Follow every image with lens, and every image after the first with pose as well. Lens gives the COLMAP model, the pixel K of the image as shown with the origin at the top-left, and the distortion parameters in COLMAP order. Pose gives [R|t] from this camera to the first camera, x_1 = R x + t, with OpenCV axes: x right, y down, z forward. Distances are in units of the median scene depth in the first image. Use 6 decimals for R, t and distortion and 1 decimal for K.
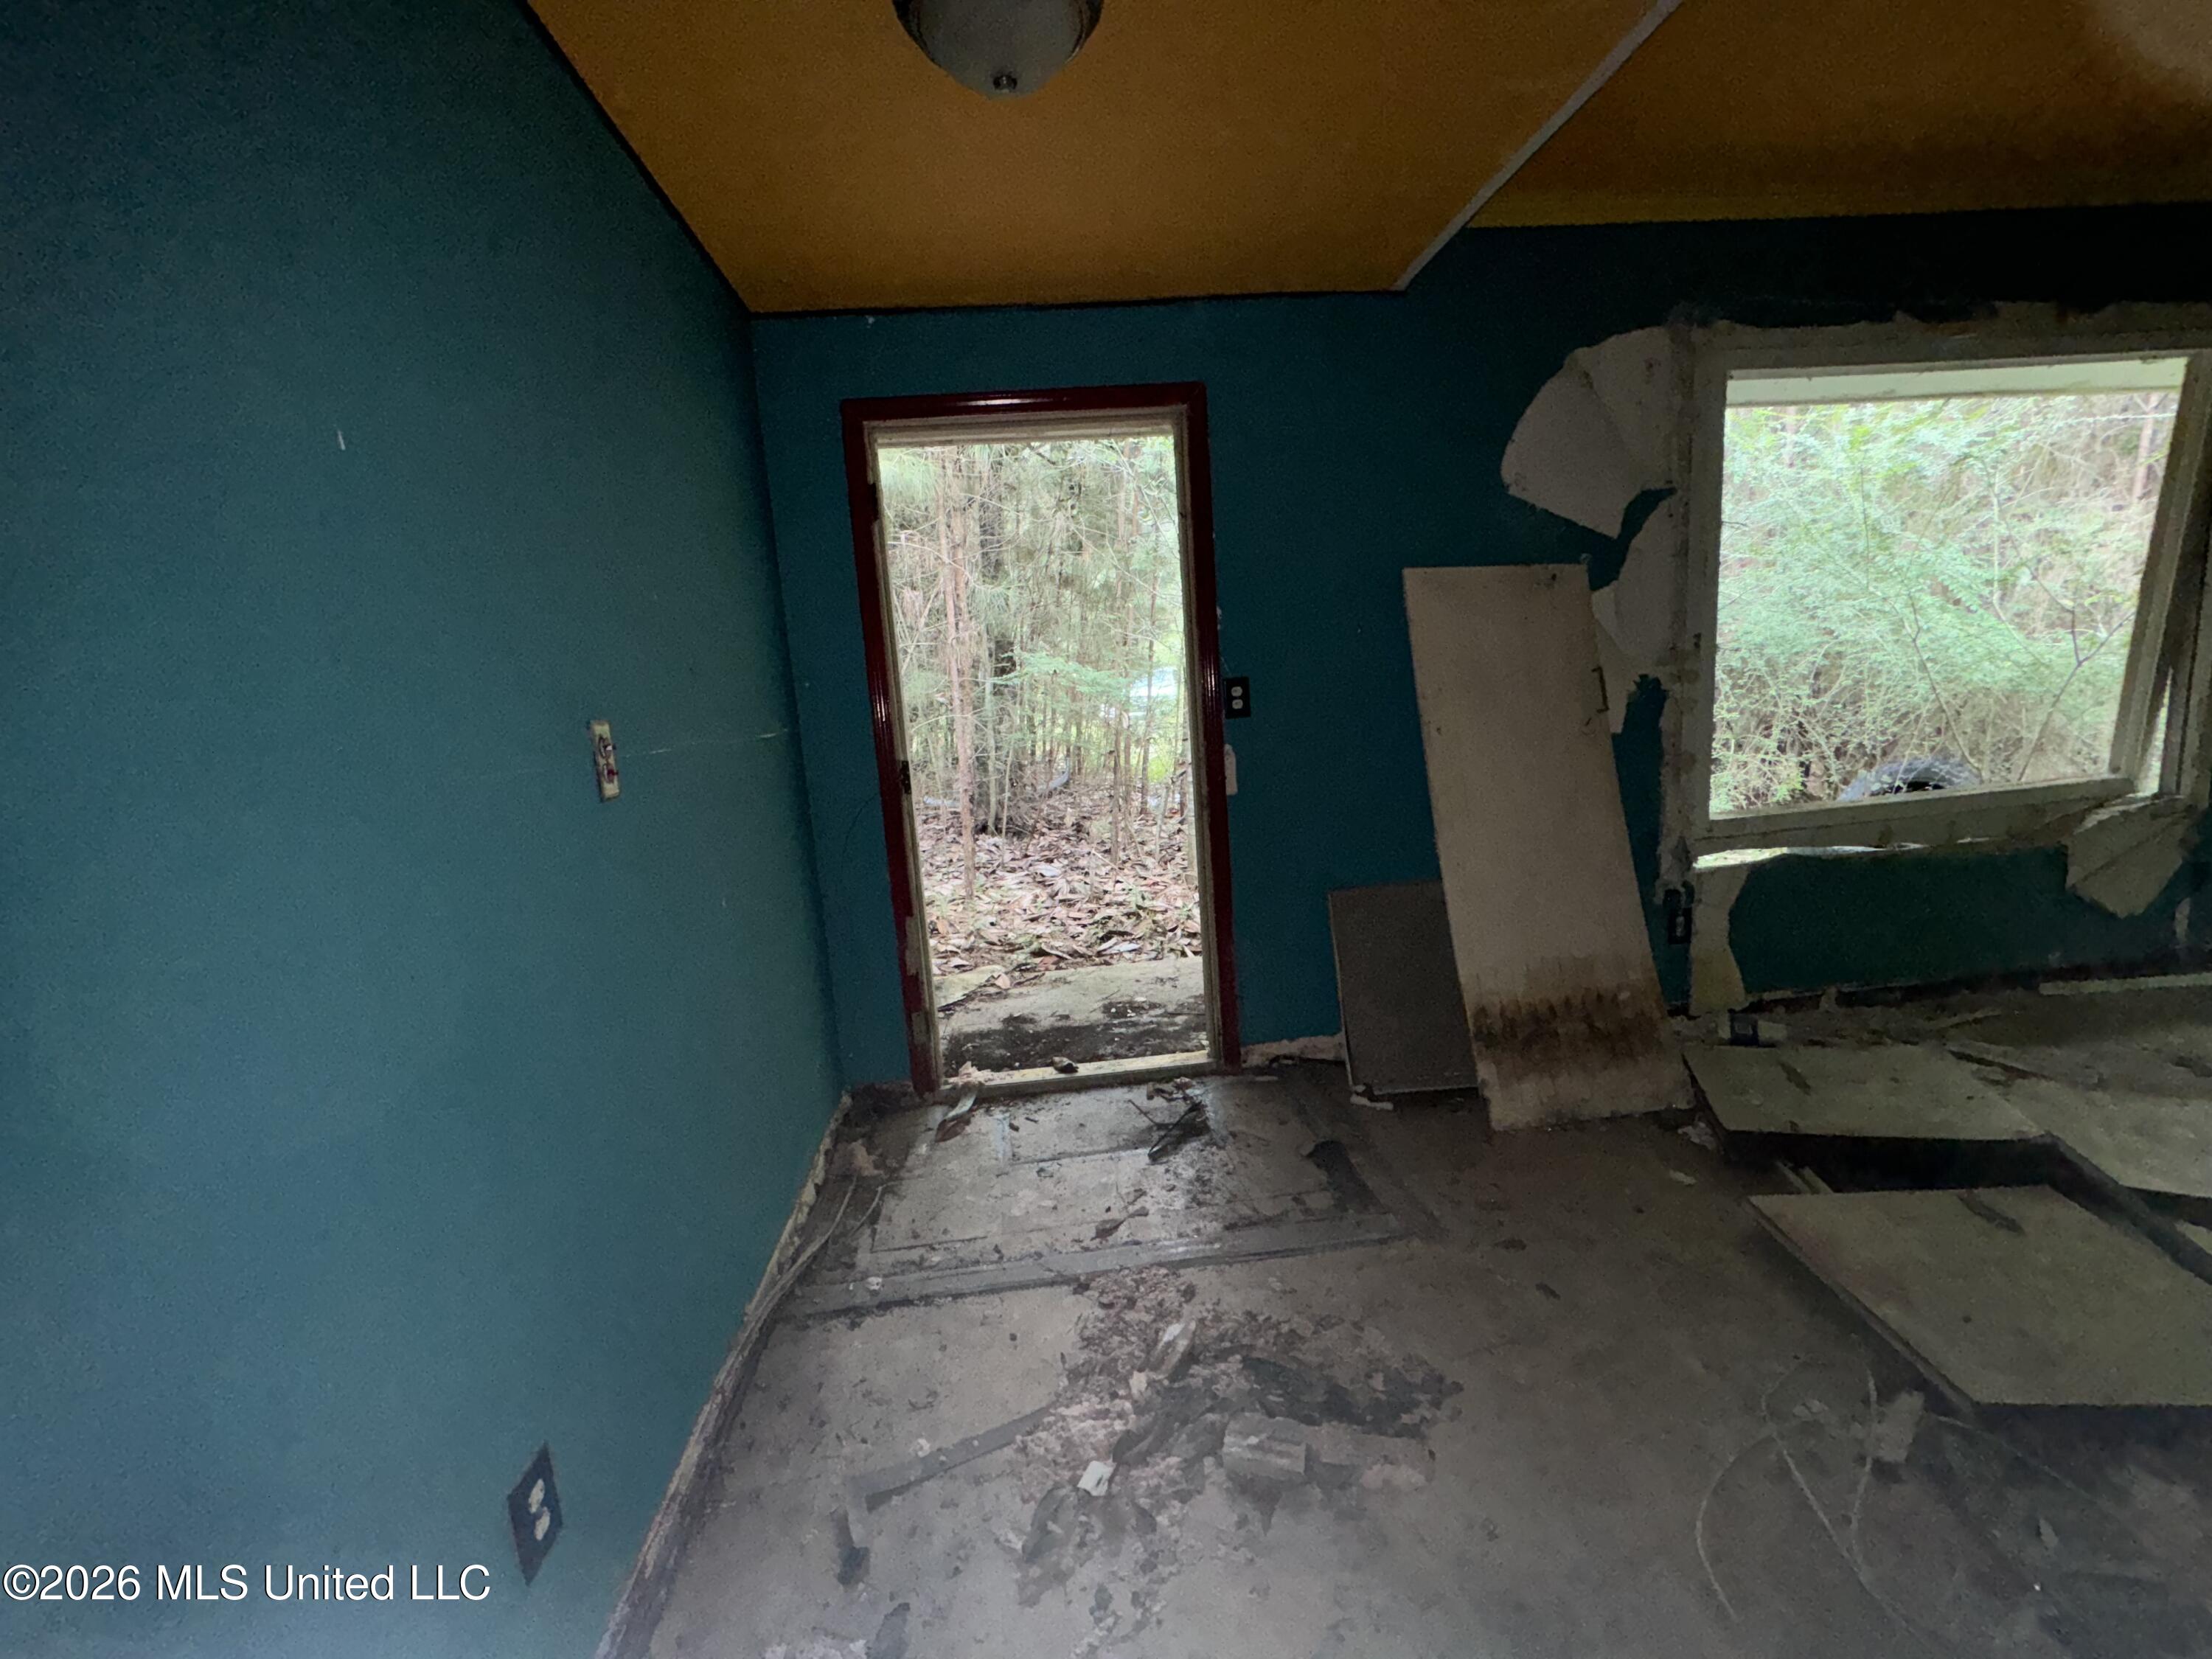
lens RADIAL K [[884.4, 0, 1105.2], [0, 884.4, 832.7], [0, 0, 1]] dist [0.000231, -0.000184]
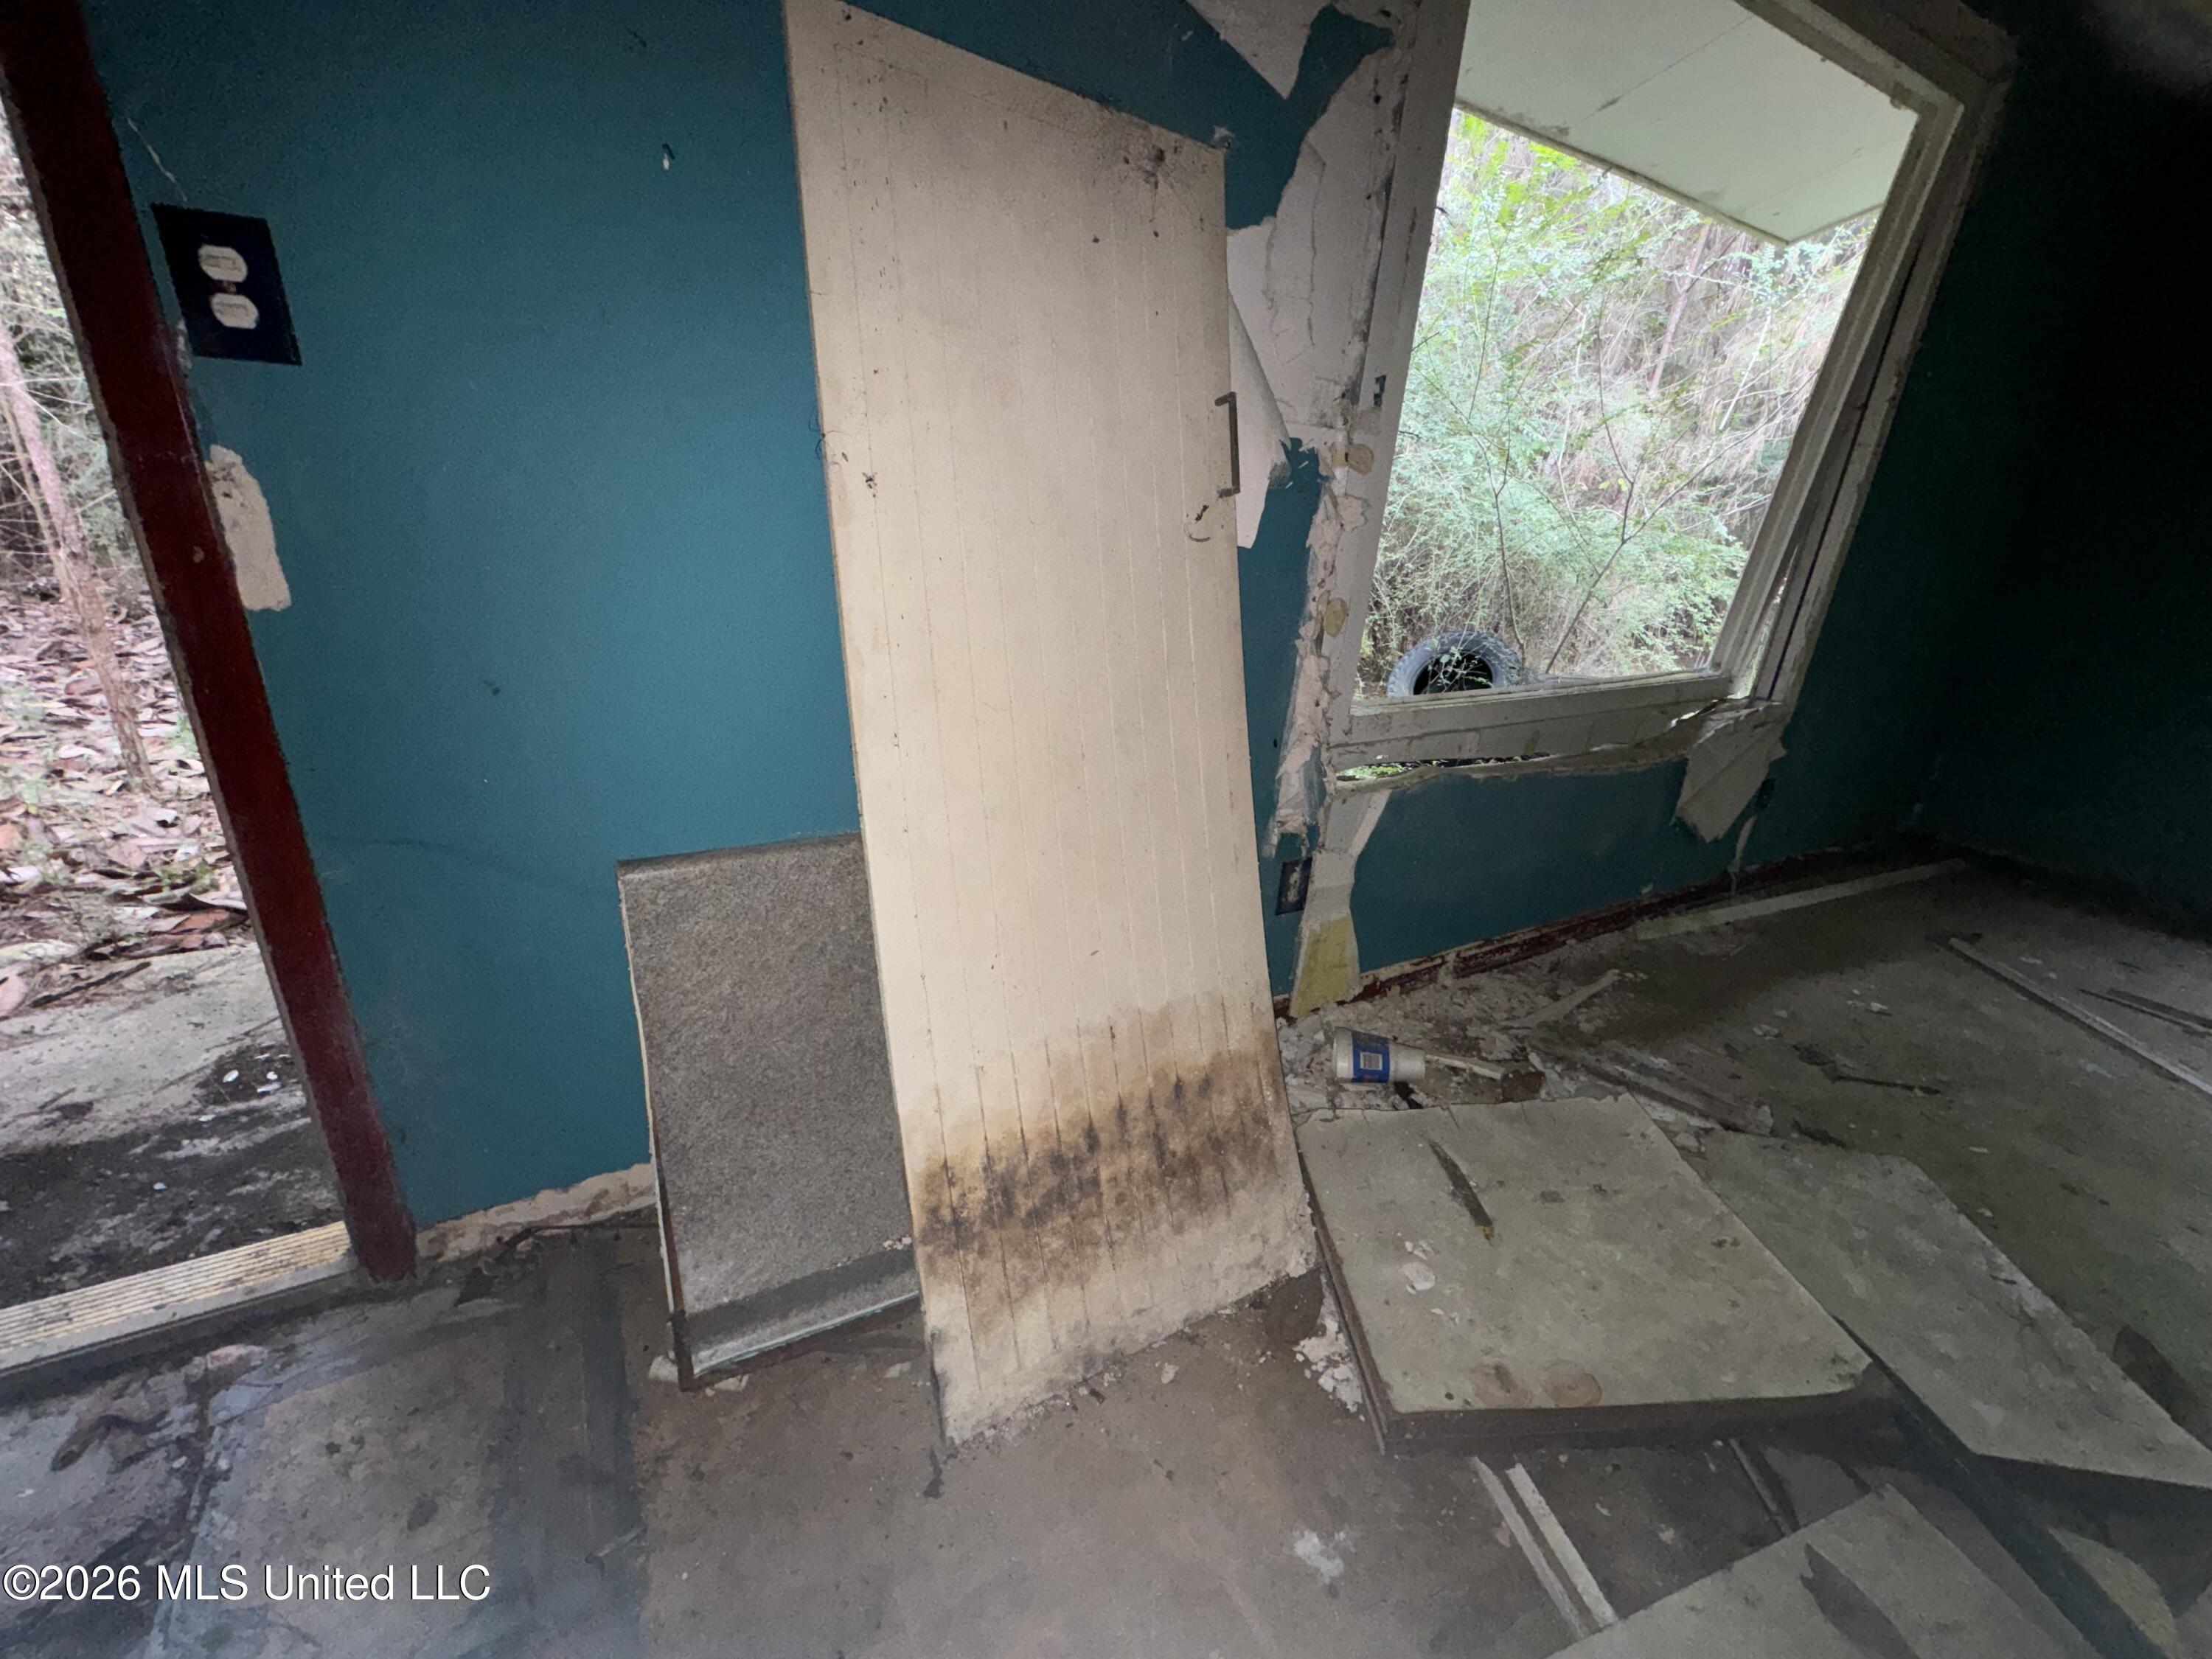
lens RADIAL K [[884.4, 0, 1097.7], [0, 884.4, 841.1], [0, 0, 1]] dist [0.000231, -0.000184]
pose [[0.905911, -0.027282, 0.422587, 0.279932], [-0.060768, 0.979219, 0.193489, -0.040411], [-0.419084, -0.200964, 0.885428, 0.546609]]
